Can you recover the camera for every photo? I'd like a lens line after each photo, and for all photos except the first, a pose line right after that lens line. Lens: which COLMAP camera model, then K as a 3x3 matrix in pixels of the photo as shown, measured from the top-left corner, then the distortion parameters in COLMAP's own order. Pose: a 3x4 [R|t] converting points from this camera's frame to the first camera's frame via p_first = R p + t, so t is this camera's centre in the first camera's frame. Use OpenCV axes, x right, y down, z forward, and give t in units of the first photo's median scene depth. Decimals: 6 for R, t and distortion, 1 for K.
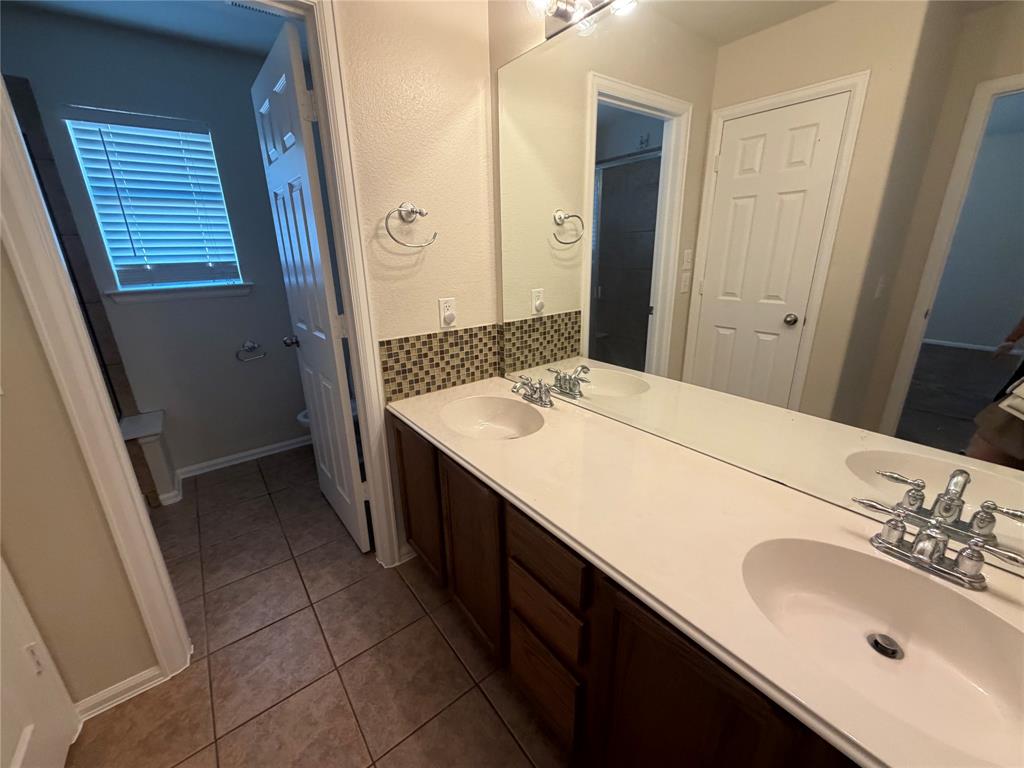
lens RADIAL K [[412.1, 0, 512.9], [0, 412.1, 384.7], [0, 0, 1]] dist [-0.002438, 0.000852]
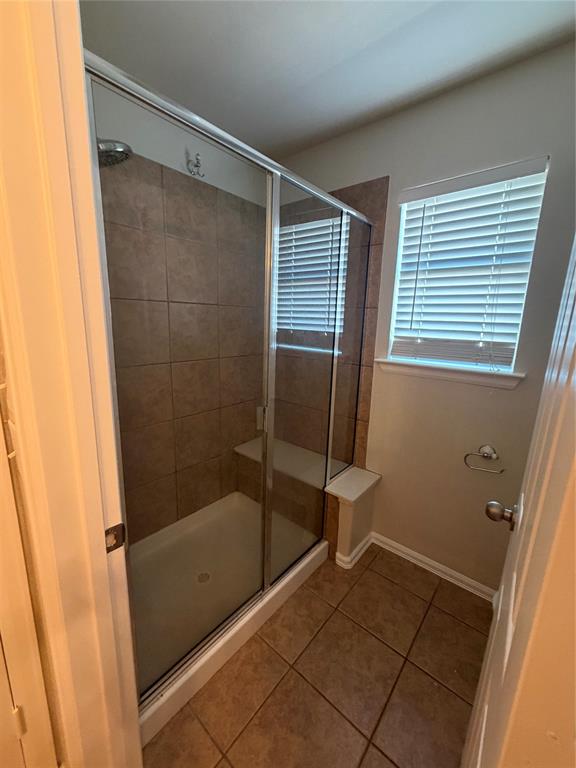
lens RADIAL K [[309.1, 0, 288.2], [0, 309.1, 381.7], [0, 0, 1]] dist [-0.002438, 0.000852]
pose [[0.217091, 0.219166, -0.951229, -0.160130], [-0.345738, 0.928563, 0.135039, -0.122473], [0.912873, 0.299560, 0.277357, 0.357727]]
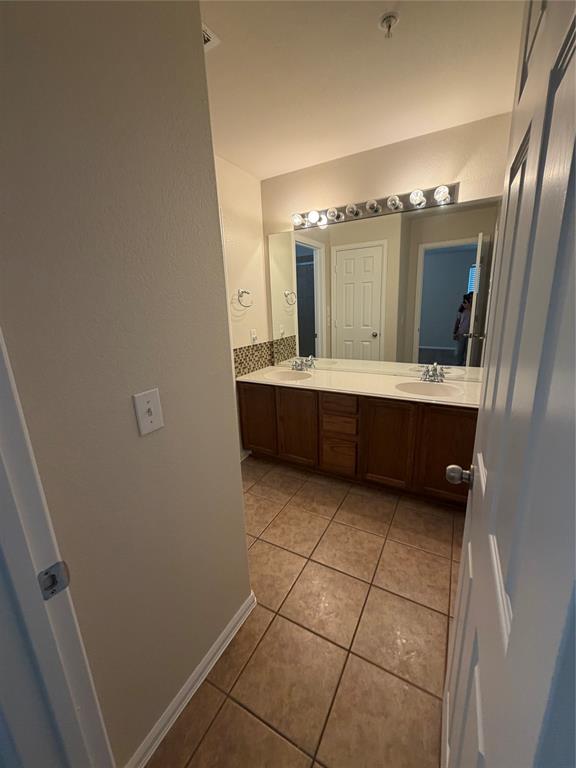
lens RADIAL K [[309.1, 0, 287.8], [0, 309.1, 380.6], [0, 0, 1]] dist [-0.002438, 0.000852]
pose [[0.921459, -0.112061, 0.371962, -0.621070], [0.145806, 0.987255, -0.063775, 0.189021], [-0.360075, 0.113000, 0.926055, -0.559579]]
